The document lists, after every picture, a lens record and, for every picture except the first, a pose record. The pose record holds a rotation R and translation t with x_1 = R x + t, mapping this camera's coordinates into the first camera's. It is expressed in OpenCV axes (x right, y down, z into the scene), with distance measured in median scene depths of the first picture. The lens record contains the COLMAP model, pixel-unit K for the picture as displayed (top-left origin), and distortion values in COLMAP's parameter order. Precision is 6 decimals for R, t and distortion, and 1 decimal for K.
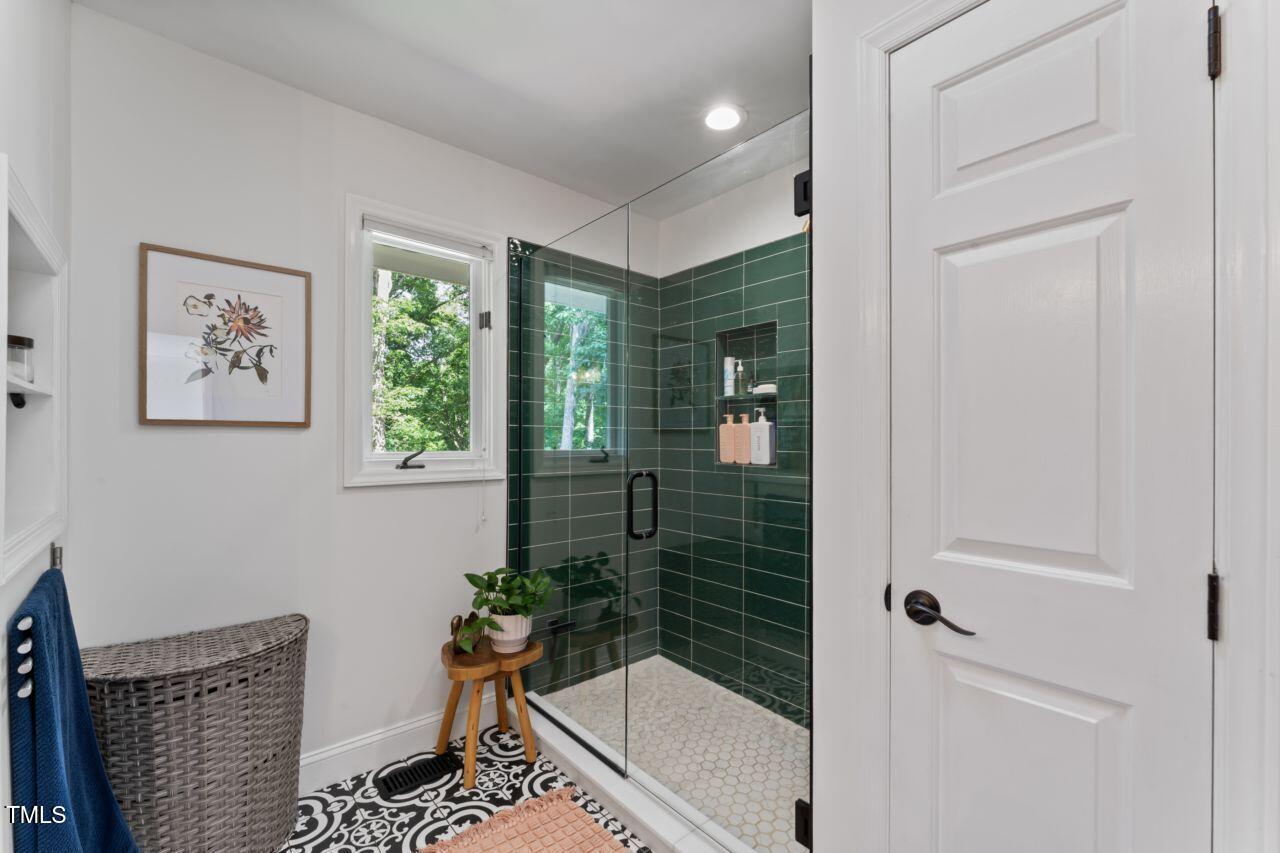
lens RADIAL K [[540.8, 0, 642.1], [0, 540.8, 435.9], [0, 0, 1]] dist [0.000262, 0.000195]
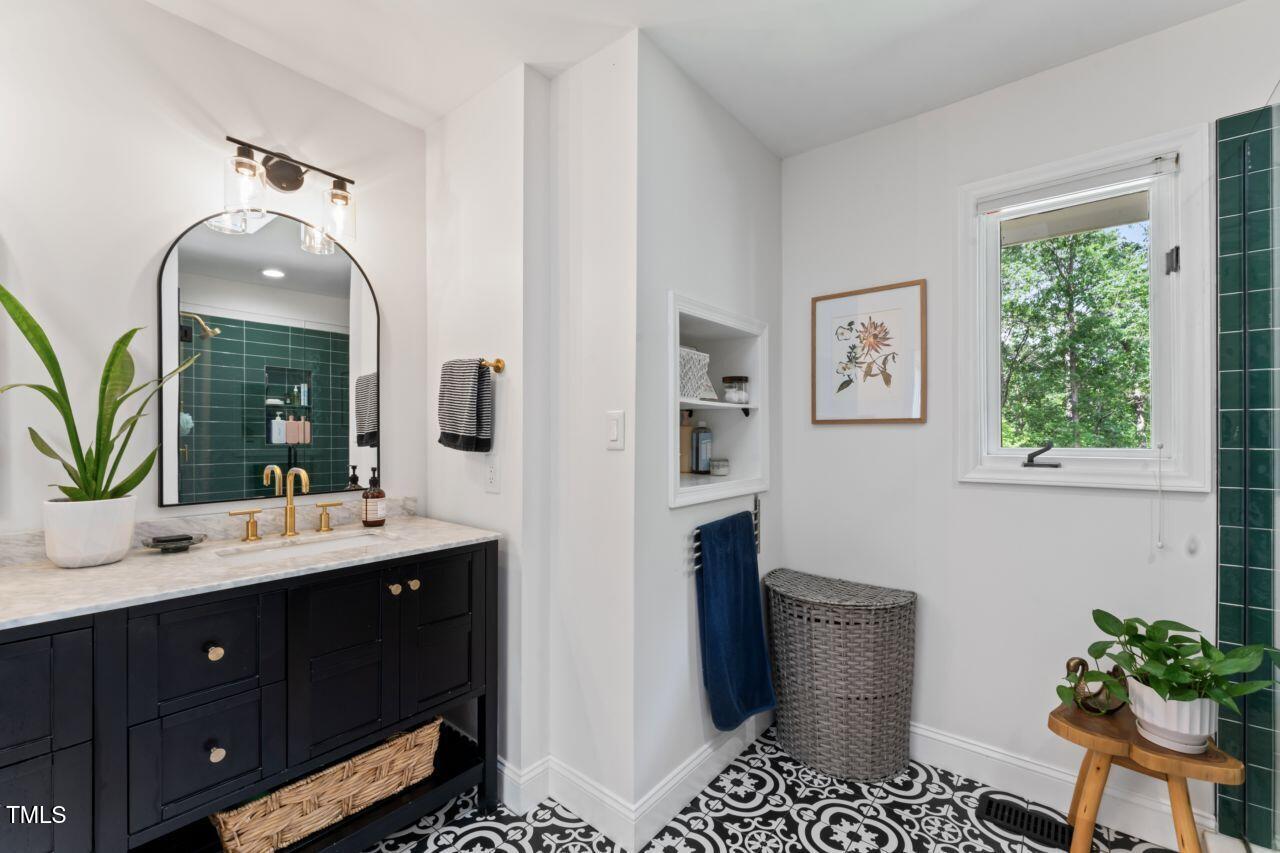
lens RADIAL K [[540.8, 0, 642.1], [0, 540.8, 435.9], [0, 0, 1]] dist [0.000262, 0.000195]
pose [[0.161997, -0.007767, -0.986761, 0.367773], [0.005997, 0.999958, -0.006886, 0.014929], [0.986773, -0.004802, 0.162036, 0.282456]]
